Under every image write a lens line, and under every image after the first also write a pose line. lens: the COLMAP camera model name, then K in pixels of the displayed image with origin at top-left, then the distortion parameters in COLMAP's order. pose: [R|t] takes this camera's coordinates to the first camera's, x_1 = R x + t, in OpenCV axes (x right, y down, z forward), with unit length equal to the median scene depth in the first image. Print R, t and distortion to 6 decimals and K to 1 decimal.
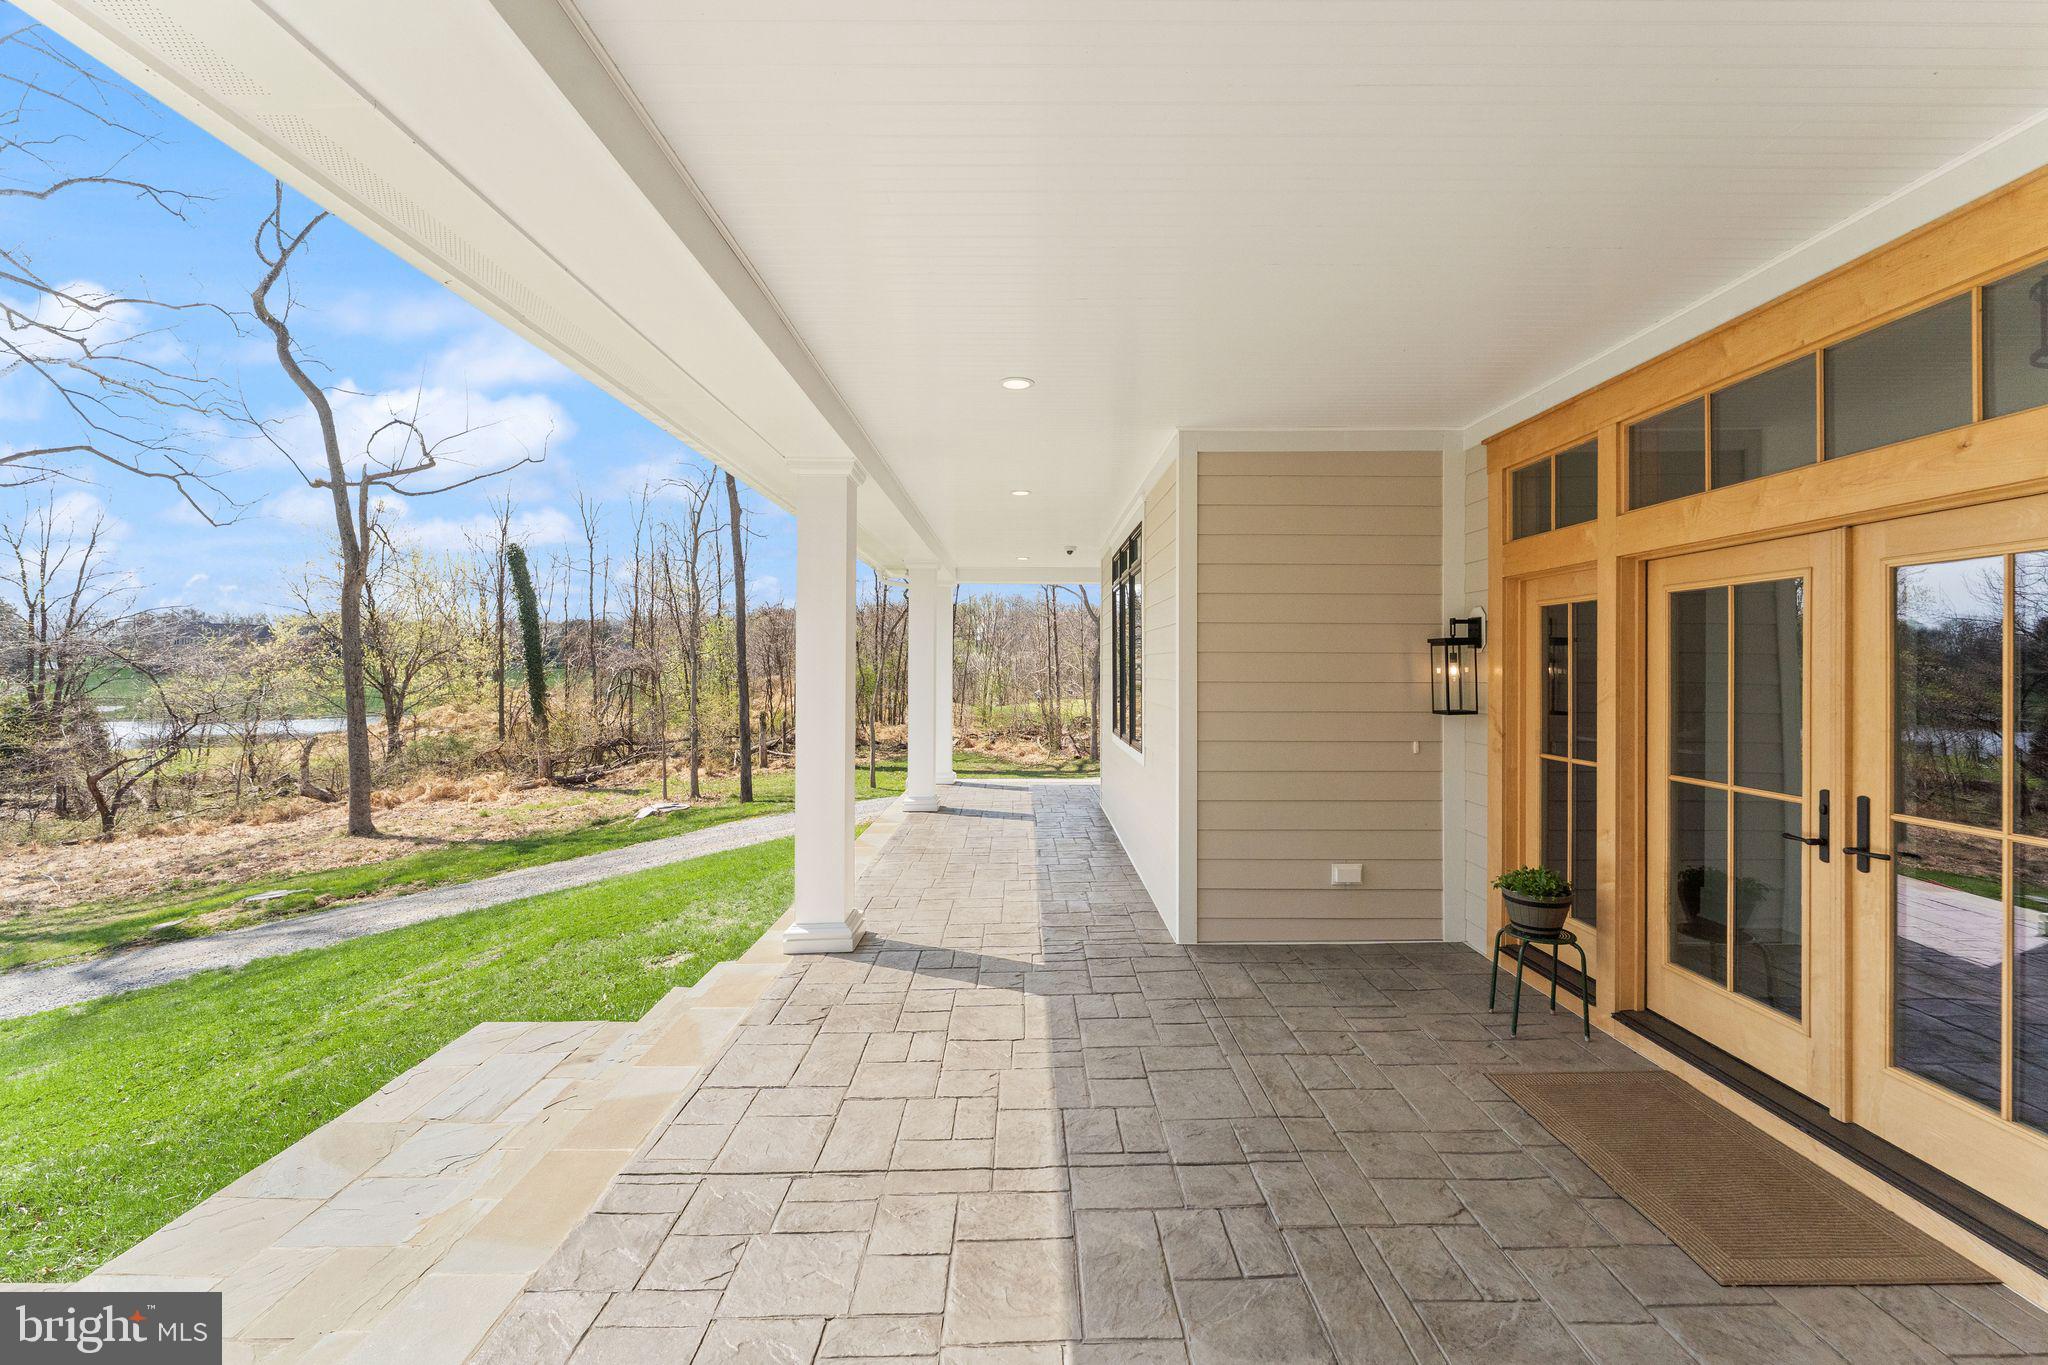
lens RADIAL K [[957.5, 0, 1026.4], [0, 957.5, 661.1], [0, 0, 1]] dist [-0.001778, -0.000078]
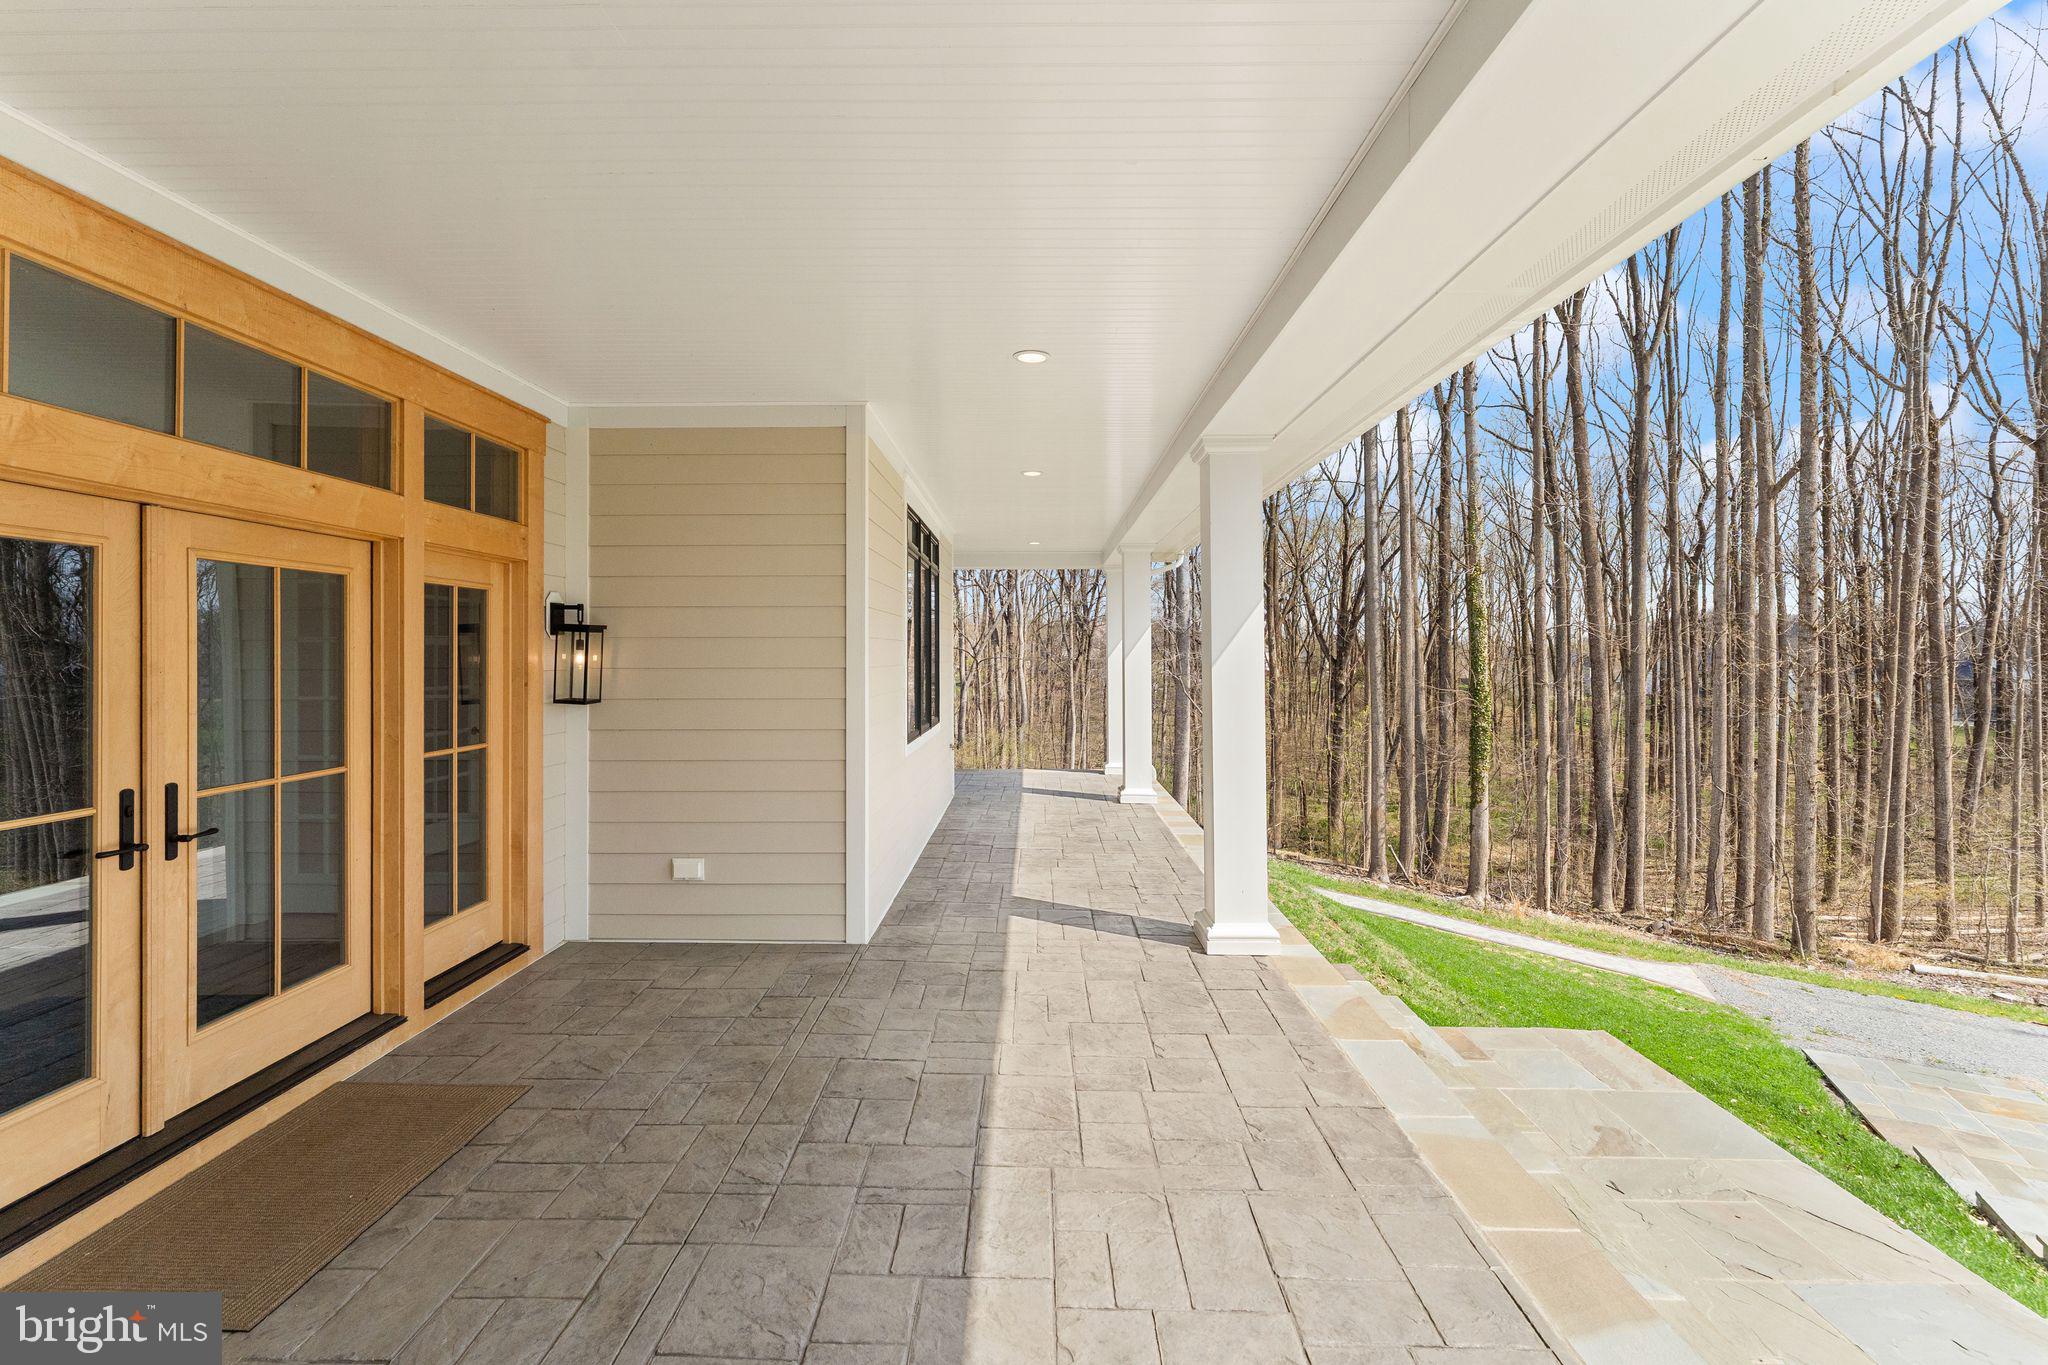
lens RADIAL K [[957.5, 0, 1026.4], [0, 957.5, 661.1], [0, 0, 1]] dist [-0.001778, -0.000078]
pose [[-0.999936, -0.001559, 0.011161, -0.019974], [-0.001516, 0.999992, 0.003805, 0.009179], [-0.011167, 0.003787, -0.999930, 1.987215]]
